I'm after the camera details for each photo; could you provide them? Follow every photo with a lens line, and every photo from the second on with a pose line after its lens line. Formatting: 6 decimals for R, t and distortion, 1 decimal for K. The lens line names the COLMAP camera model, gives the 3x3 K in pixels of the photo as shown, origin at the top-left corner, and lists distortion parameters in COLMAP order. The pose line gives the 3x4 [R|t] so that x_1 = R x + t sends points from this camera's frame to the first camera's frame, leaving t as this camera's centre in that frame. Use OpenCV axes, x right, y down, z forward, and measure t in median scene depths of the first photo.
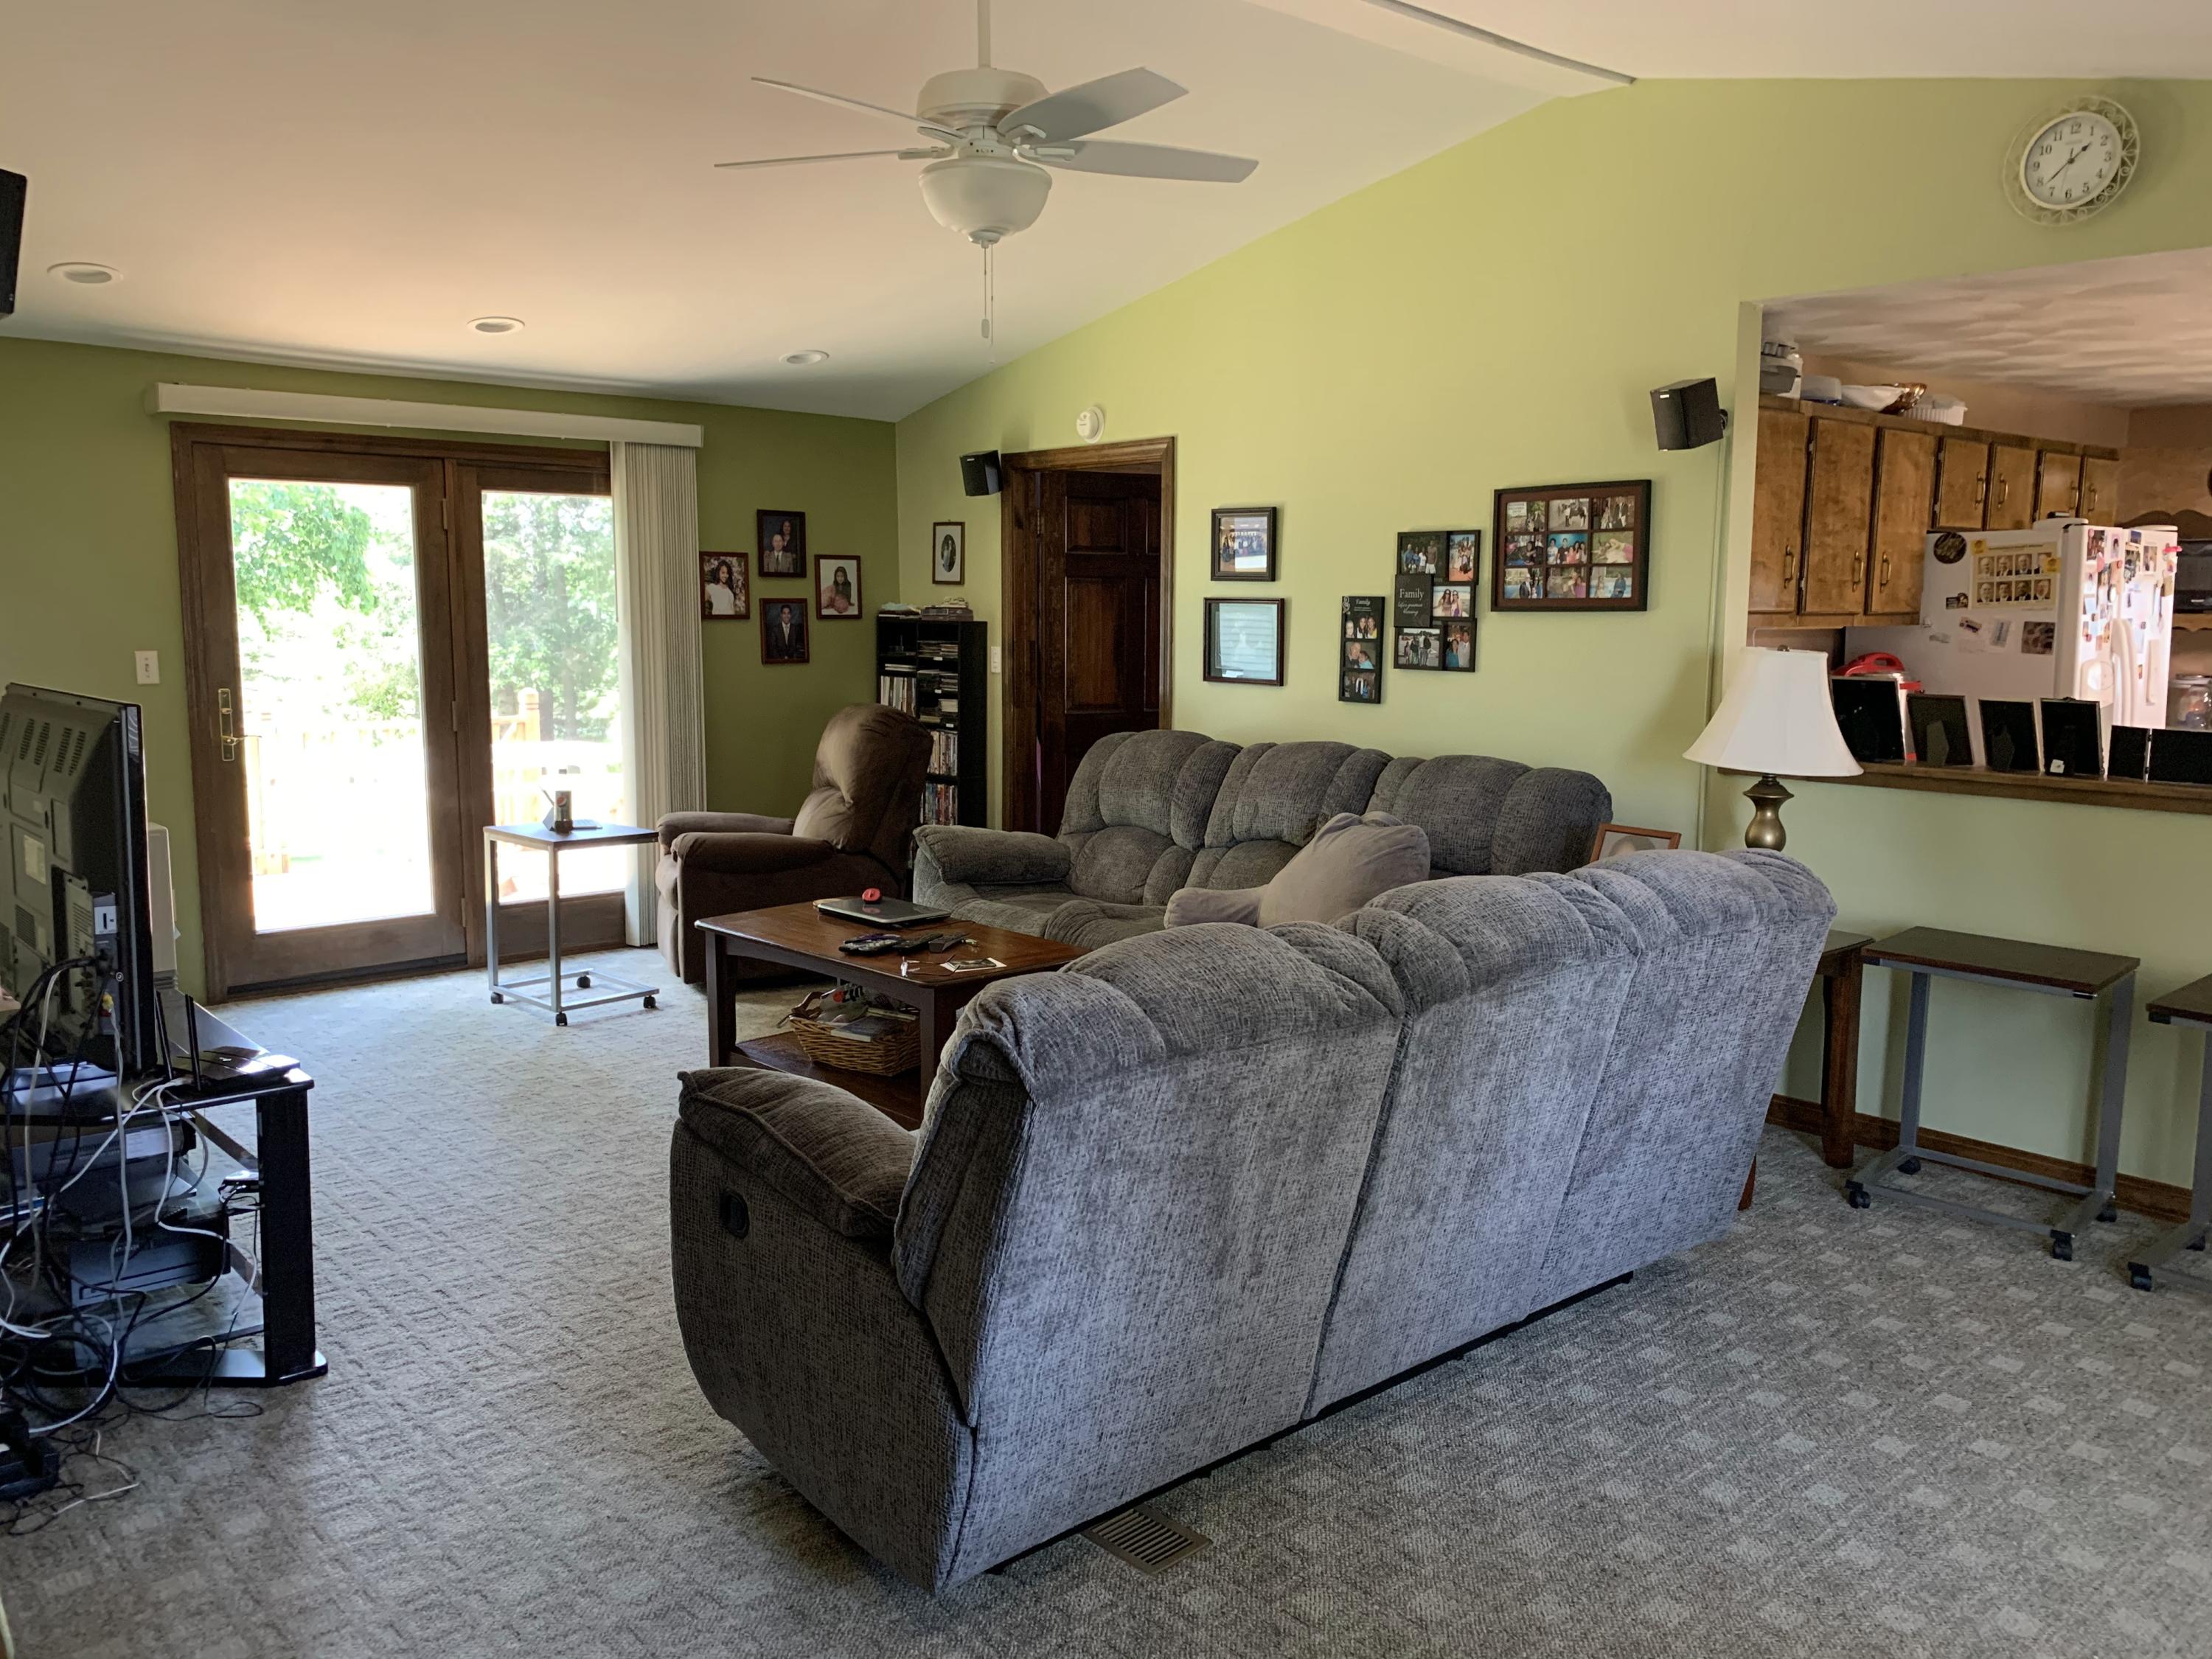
lens RADIAL K [[1707.5, 0, 1105.6], [0, 1707.5, 827.5], [0, 0, 1]] dist [0.000537, 0.000116]
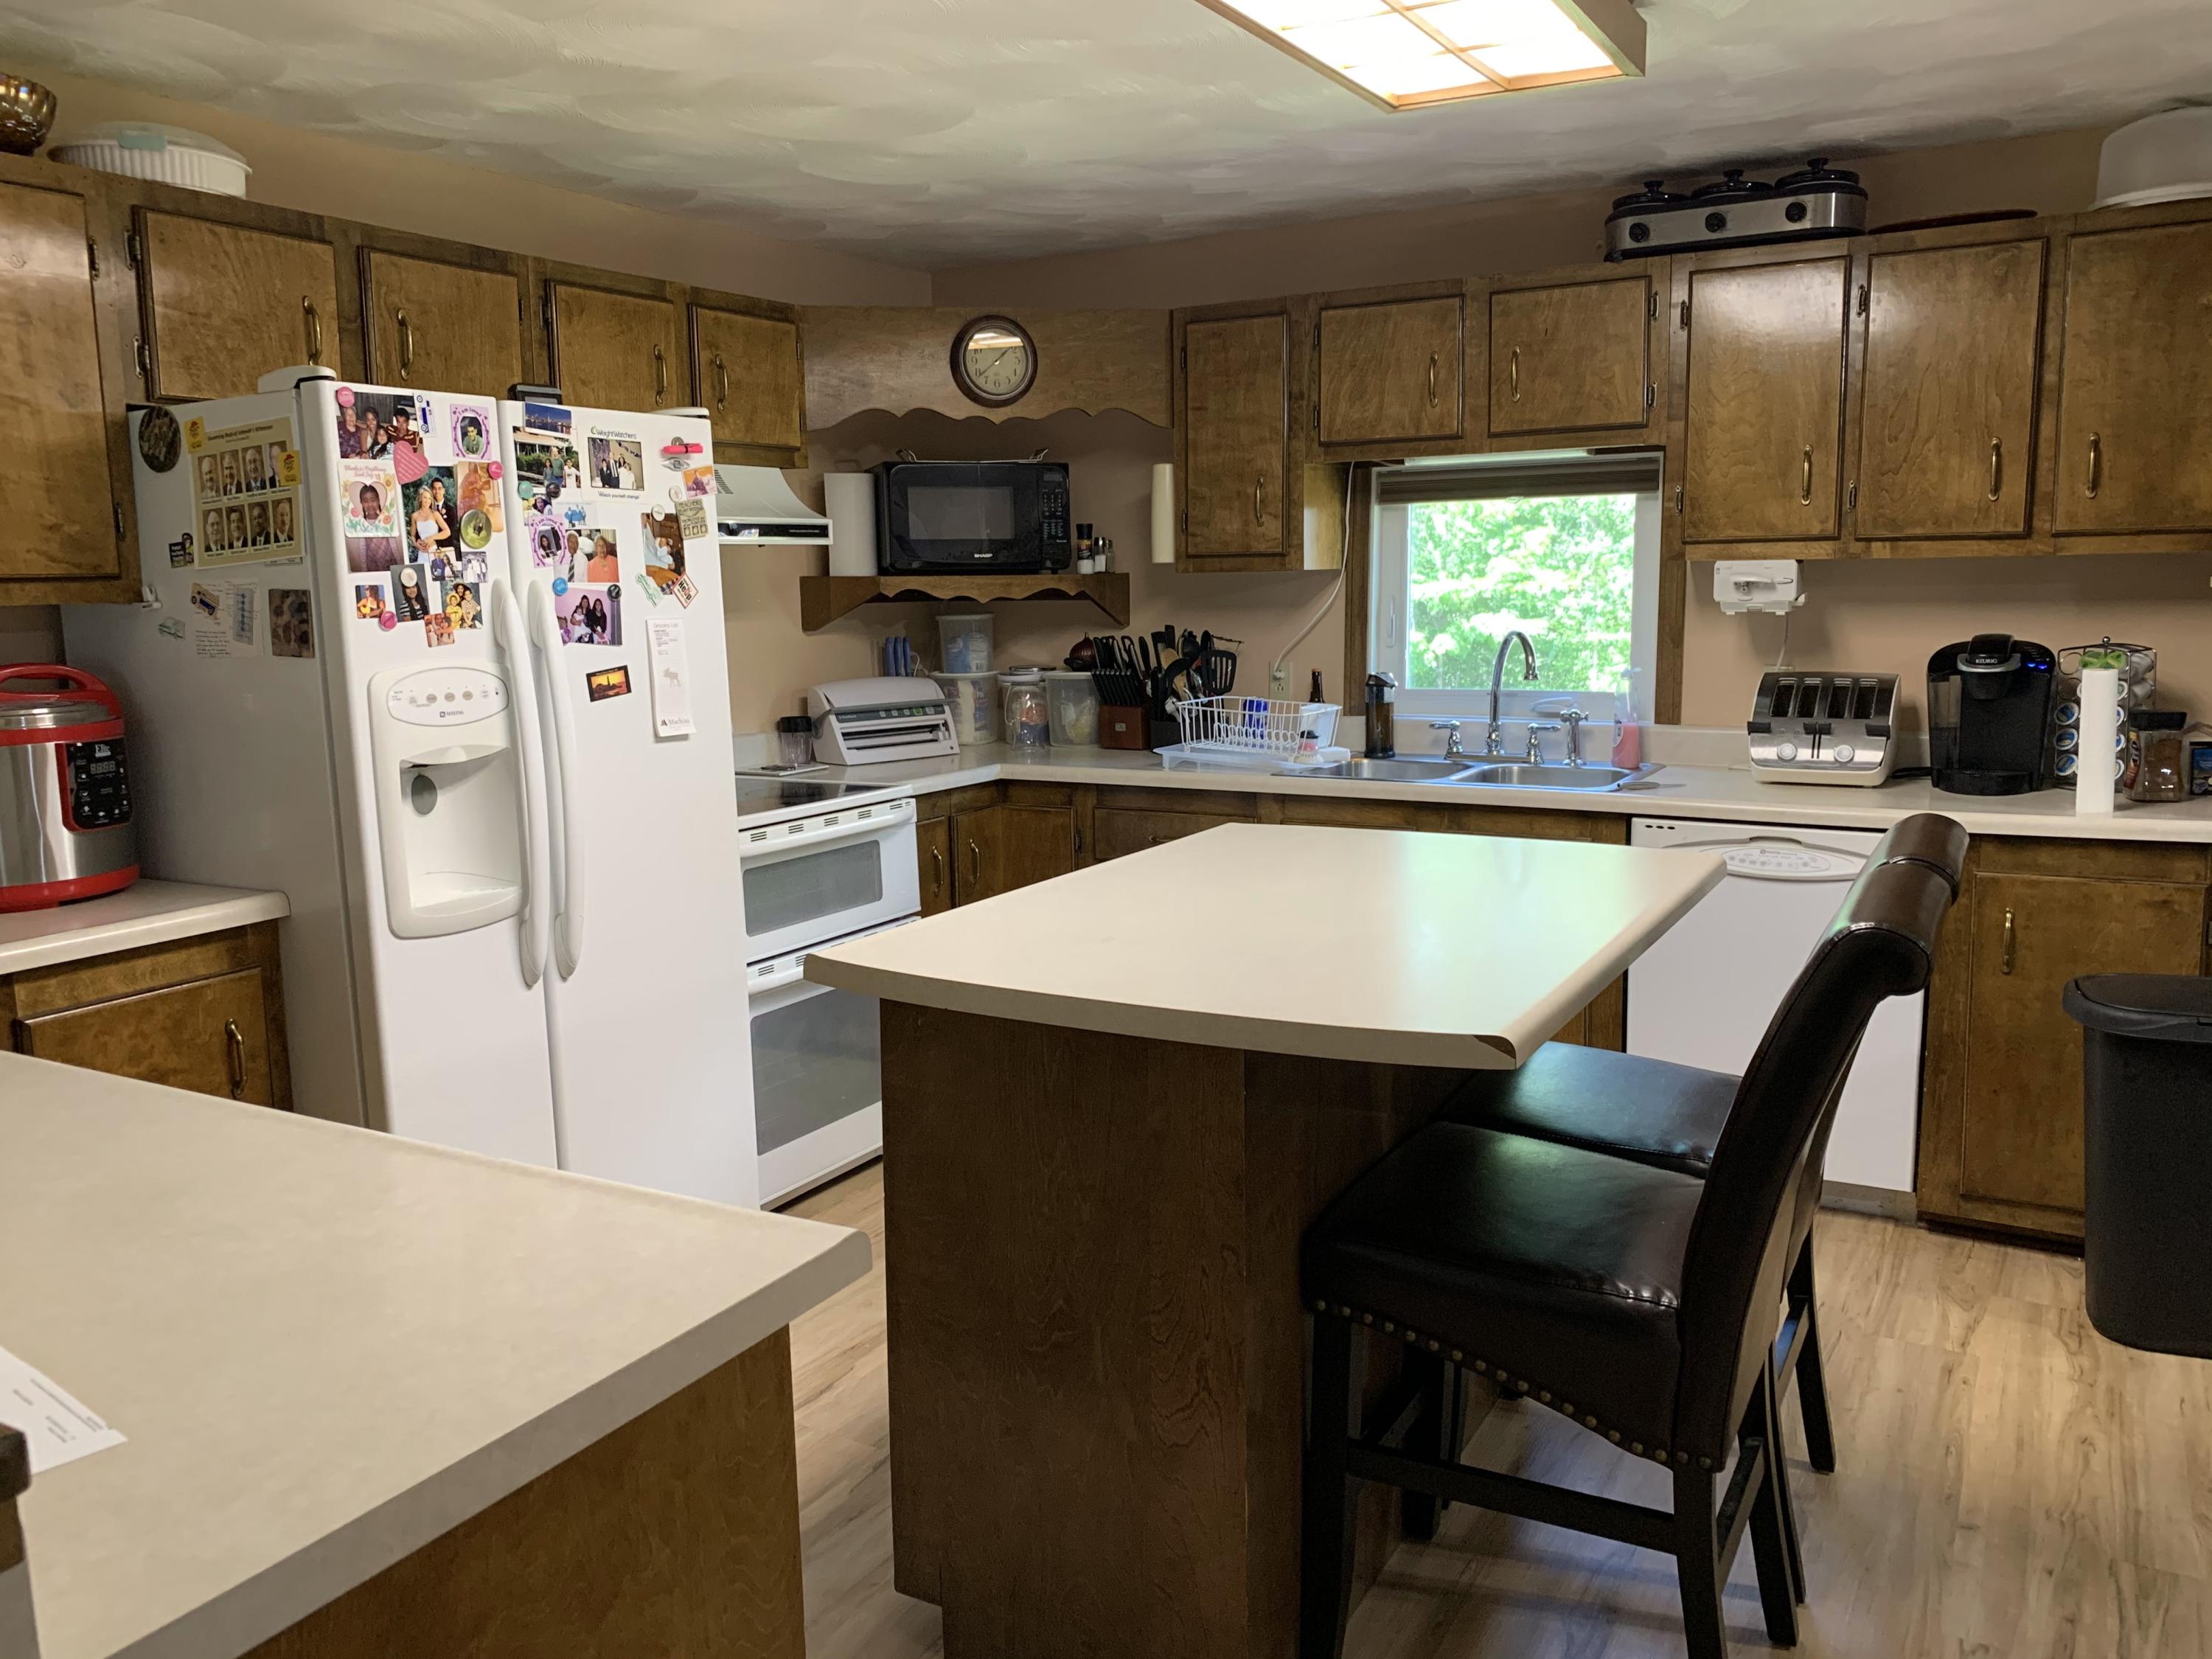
lens RADIAL K [[1707.5, 0, 1105.9], [0, 1707.5, 833.2], [0, 0, 1]] dist [0.000537, 0.000116]
pose [[0.943306, -0.068657, 0.324747, 0.591840], [0.065452, 0.997639, 0.020799, -0.047354], [-0.325408, 0.001636, 0.945572, 0.471603]]
